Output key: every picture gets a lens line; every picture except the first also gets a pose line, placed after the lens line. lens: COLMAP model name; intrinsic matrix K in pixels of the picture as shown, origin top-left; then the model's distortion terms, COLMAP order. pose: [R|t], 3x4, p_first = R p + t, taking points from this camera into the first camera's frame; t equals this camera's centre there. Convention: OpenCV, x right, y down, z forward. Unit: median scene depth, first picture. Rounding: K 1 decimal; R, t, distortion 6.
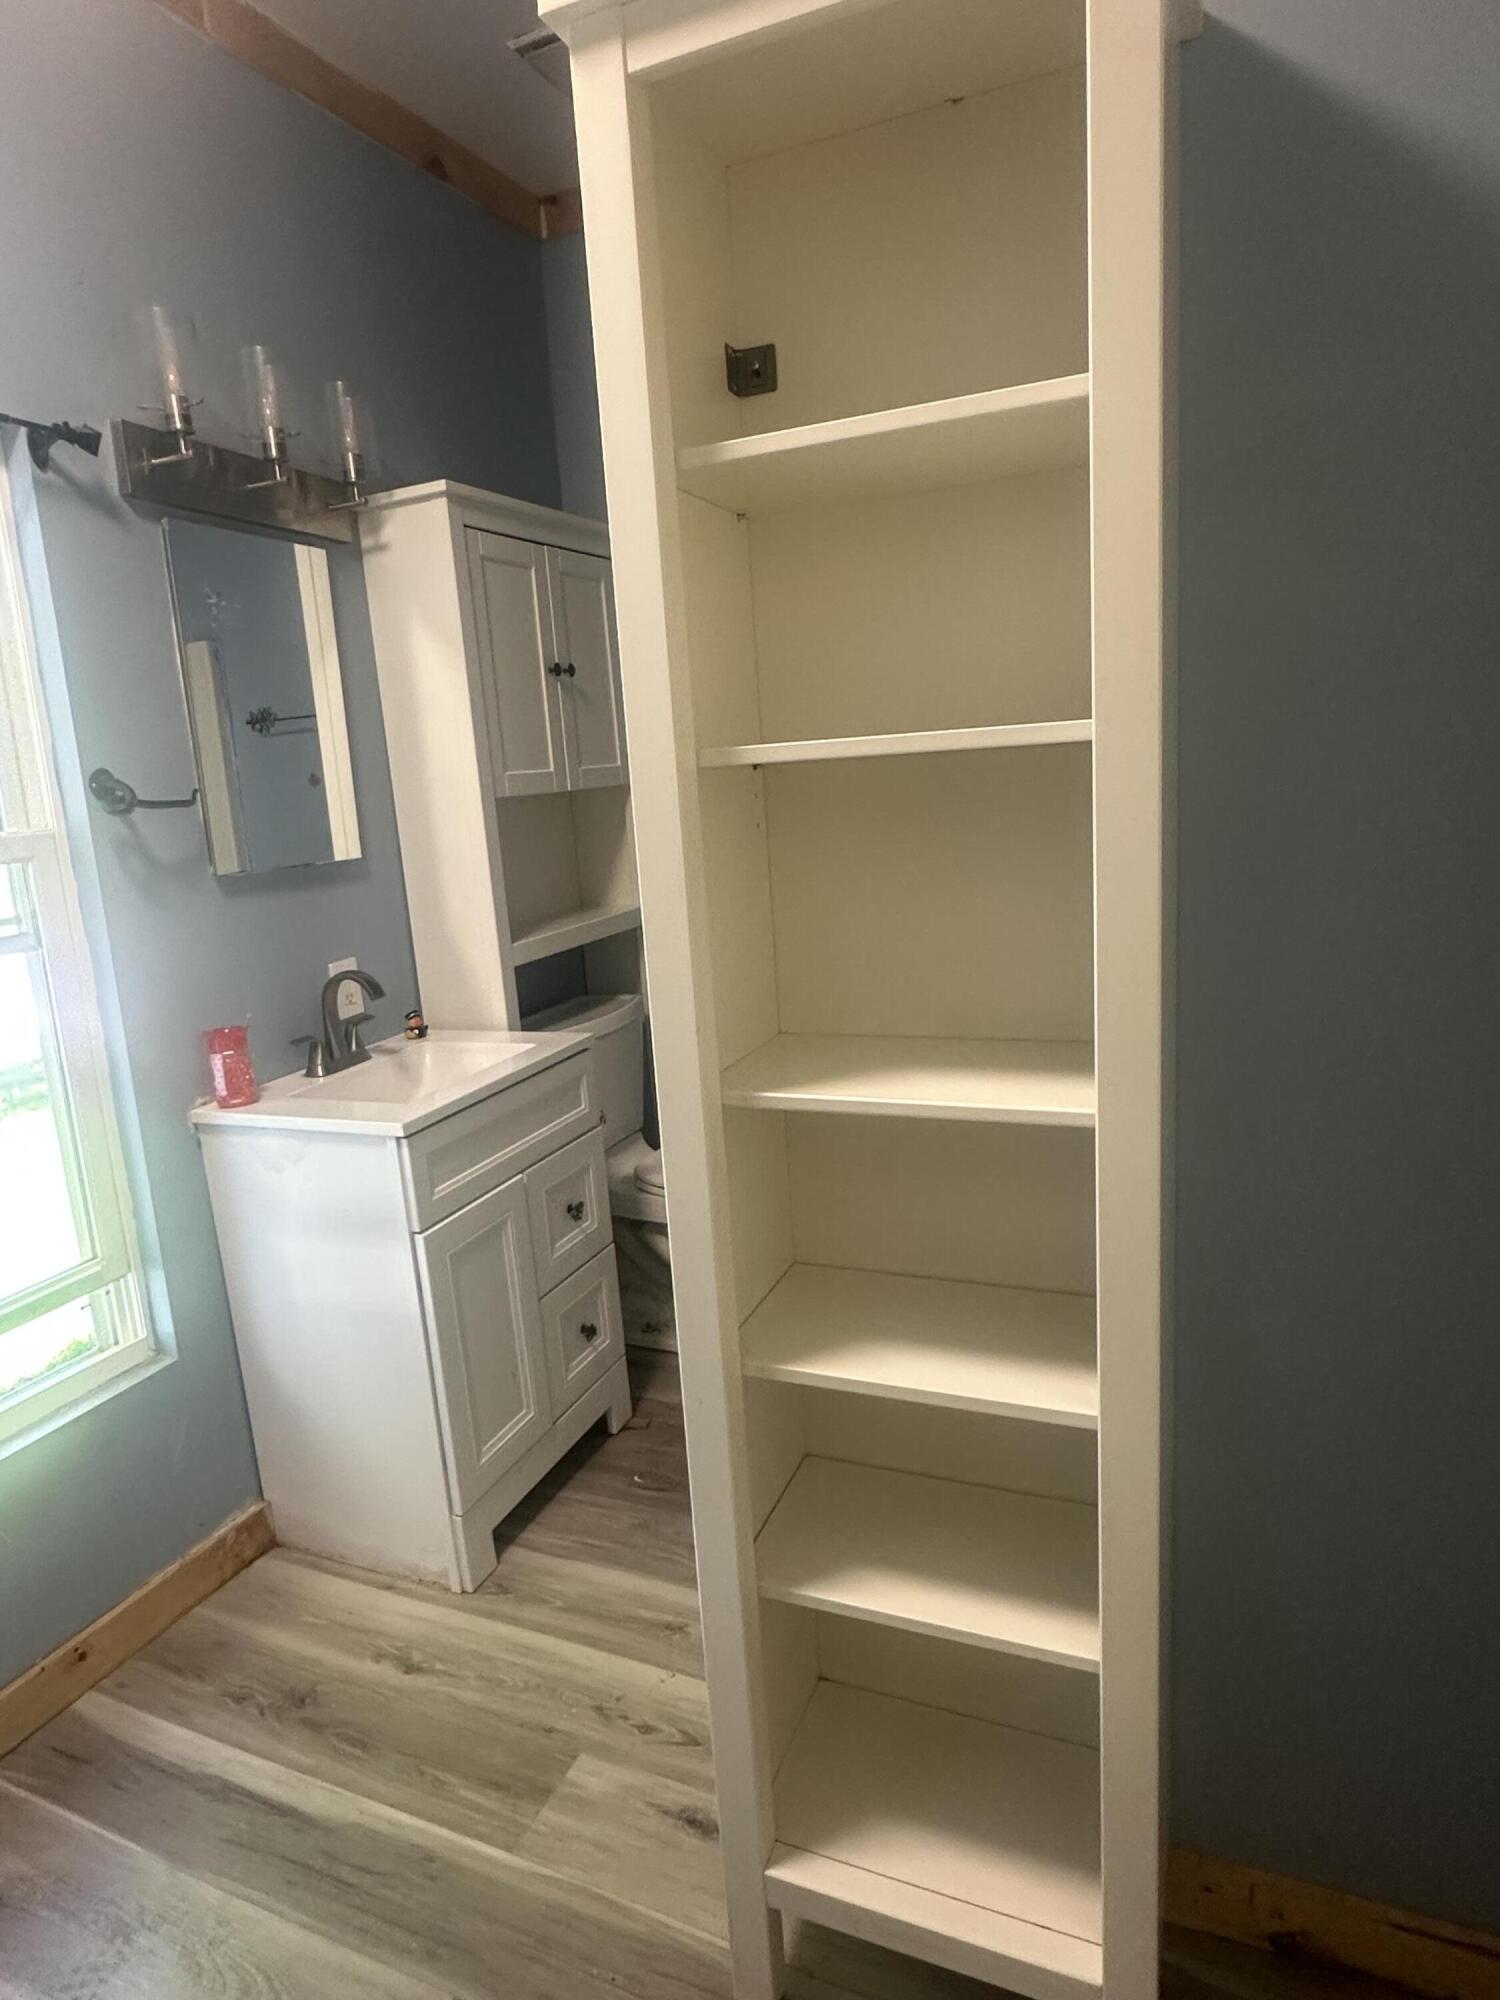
lens RADIAL K [[1156.8, 0, 750.0], [0, 1156.8, 1000.0], [0, 0, 1]] dist [-0.004917, -0.000212]
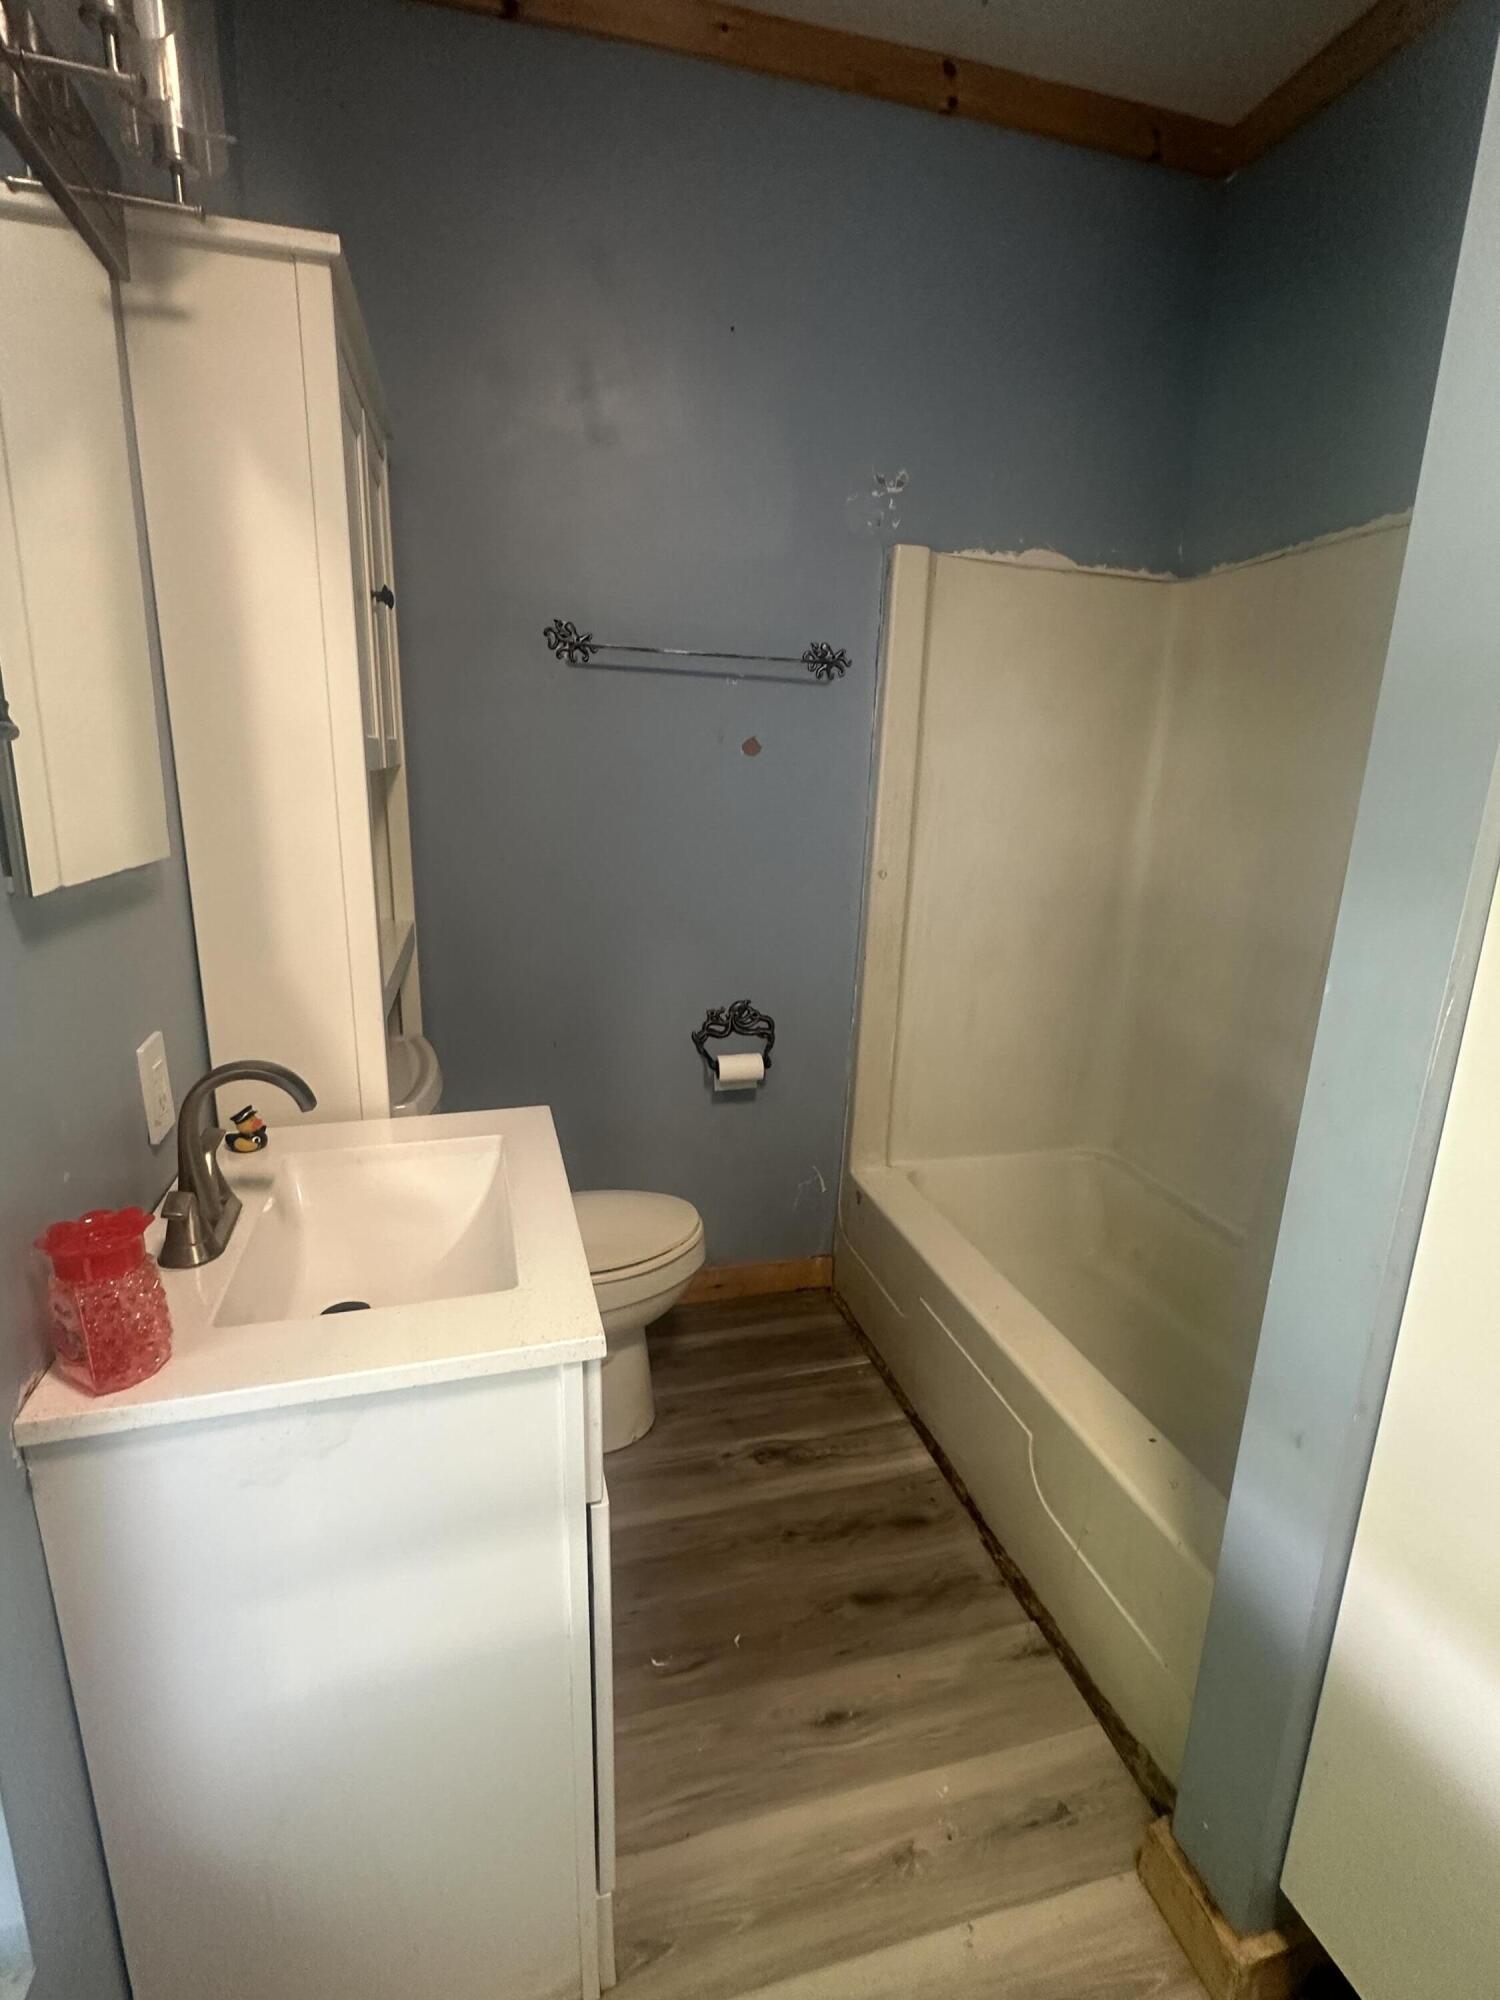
lens RADIAL K [[916.7, 0, 752.6], [0, 916.7, 1006.7], [0, 0, 1]] dist [0.000259, 0.000425]
pose [[0.764206, -0.056334, 0.642508, -0.480911], [0.035891, 0.998349, 0.044844, -0.069637], [-0.643973, -0.011210, 0.764966, 0.543583]]
